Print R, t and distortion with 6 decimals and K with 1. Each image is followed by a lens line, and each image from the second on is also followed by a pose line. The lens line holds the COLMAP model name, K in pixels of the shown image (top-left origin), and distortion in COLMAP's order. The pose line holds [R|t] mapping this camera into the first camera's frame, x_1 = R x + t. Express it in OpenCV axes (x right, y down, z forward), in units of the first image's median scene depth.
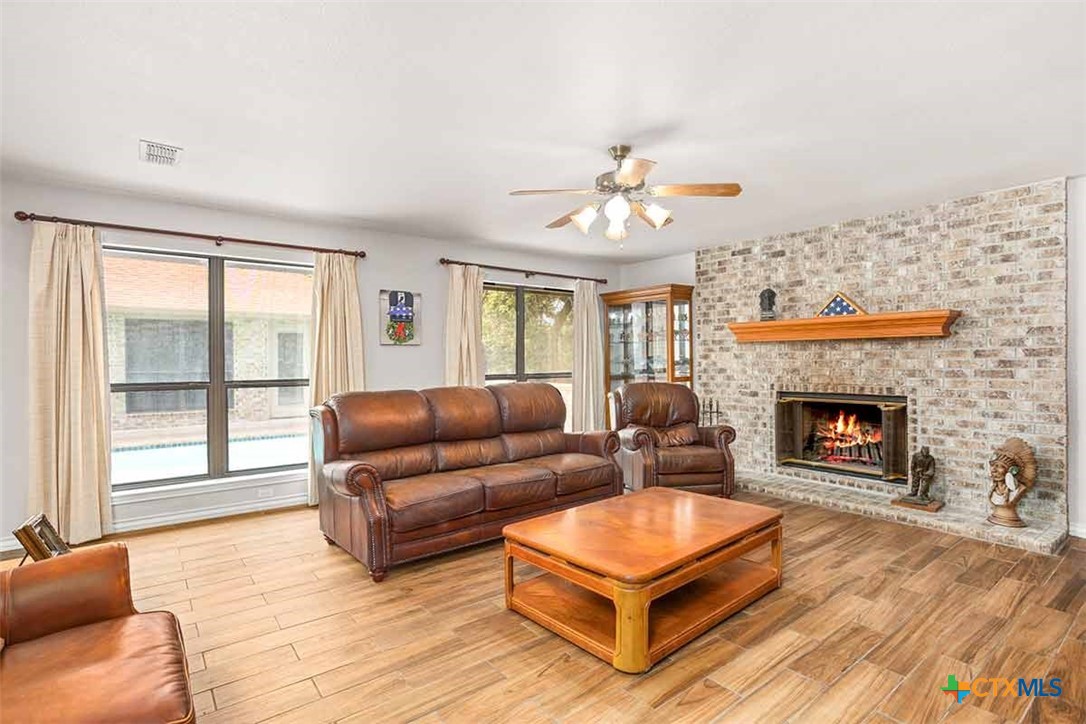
lens RADIAL K [[521.5, 0, 533.4], [0, 521.5, 356.2], [0, 0, 1]] dist [-0.006741, -0.000475]
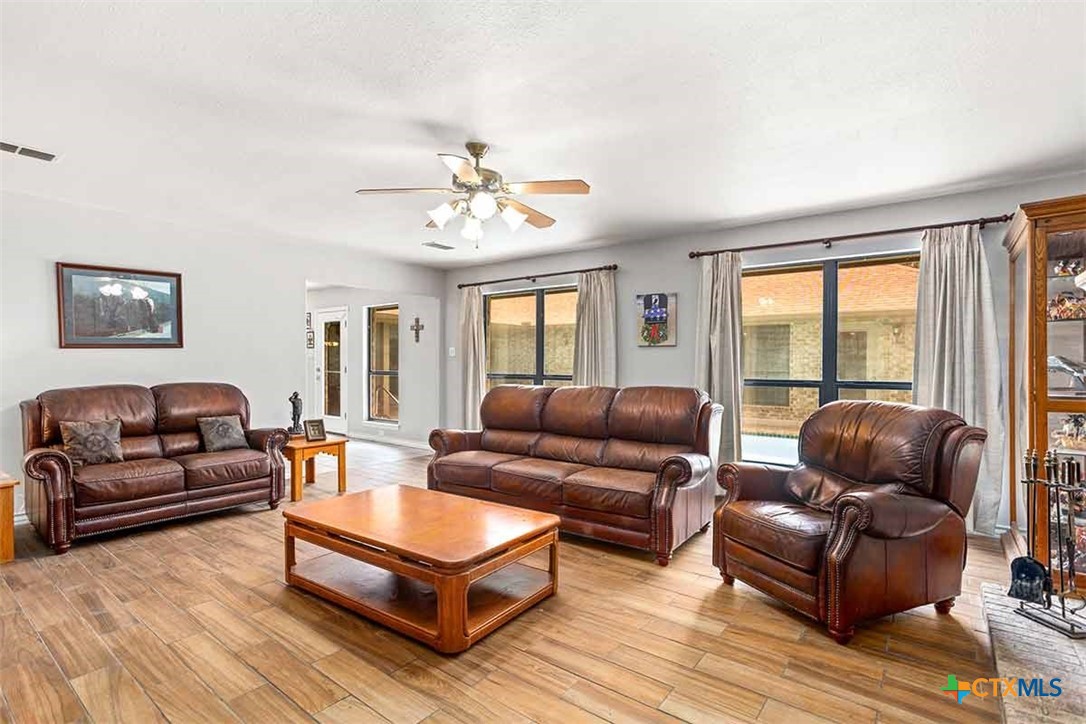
lens RADIAL K [[521.5, 0, 532.4], [0, 521.5, 363.2], [0, 0, 1]] dist [-0.006741, -0.000475]
pose [[0.264392, 0.016747, -0.964270, 0.674633], [-0.004589, 0.999860, 0.016106, -0.003301], [0.964405, 0.000167, 0.264431, 0.495113]]
